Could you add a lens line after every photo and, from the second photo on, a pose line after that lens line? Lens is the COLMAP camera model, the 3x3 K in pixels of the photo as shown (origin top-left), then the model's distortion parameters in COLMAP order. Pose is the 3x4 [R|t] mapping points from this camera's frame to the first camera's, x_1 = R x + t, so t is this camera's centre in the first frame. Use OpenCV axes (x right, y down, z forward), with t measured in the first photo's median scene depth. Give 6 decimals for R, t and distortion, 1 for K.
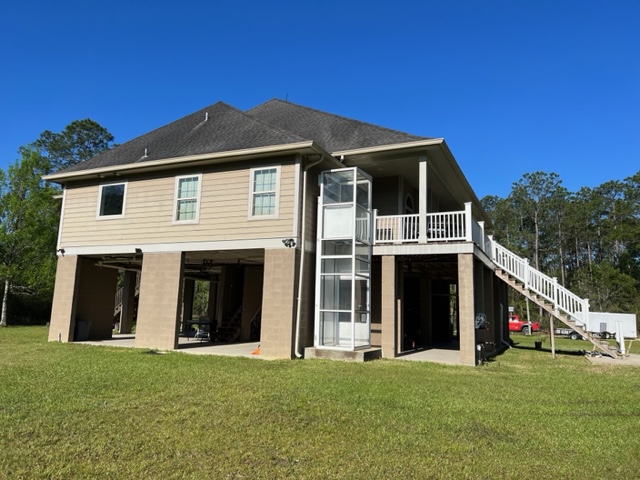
lens RADIAL K [[480.4, 0, 320.0], [0, 480.4, 240.0], [0, 0, 1]] dist [0.068521, -0.005164]
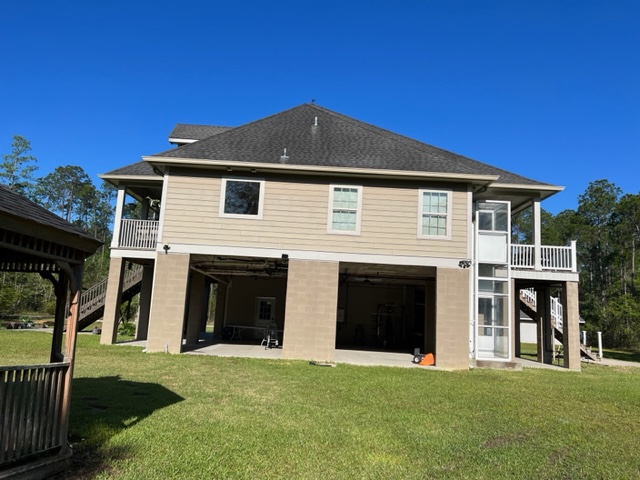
lens RADIAL K [[480.4, 0, 320.0], [0, 480.4, 240.0], [0, 0, 1]] dist [0.068521, -0.005164]
pose [[0.901487, 0.085267, 0.424324, -0.784714], [-0.089356, 0.995947, -0.010295, -0.006970], [-0.423482, -0.028635, 0.905452, 0.130994]]
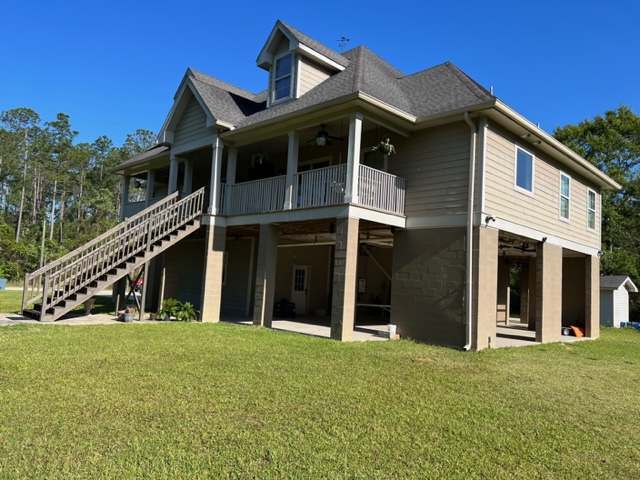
lens RADIAL K [[480.4, 0, 320.0], [0, 480.4, 240.0], [0, 0, 1]] dist [0.068521, -0.005164]
pose [[0.333293, 0.078496, 0.939550, -1.516568], [-0.188342, 0.981985, -0.015229, 0.128254], [-0.923820, -0.171881, 0.342073, 1.182815]]
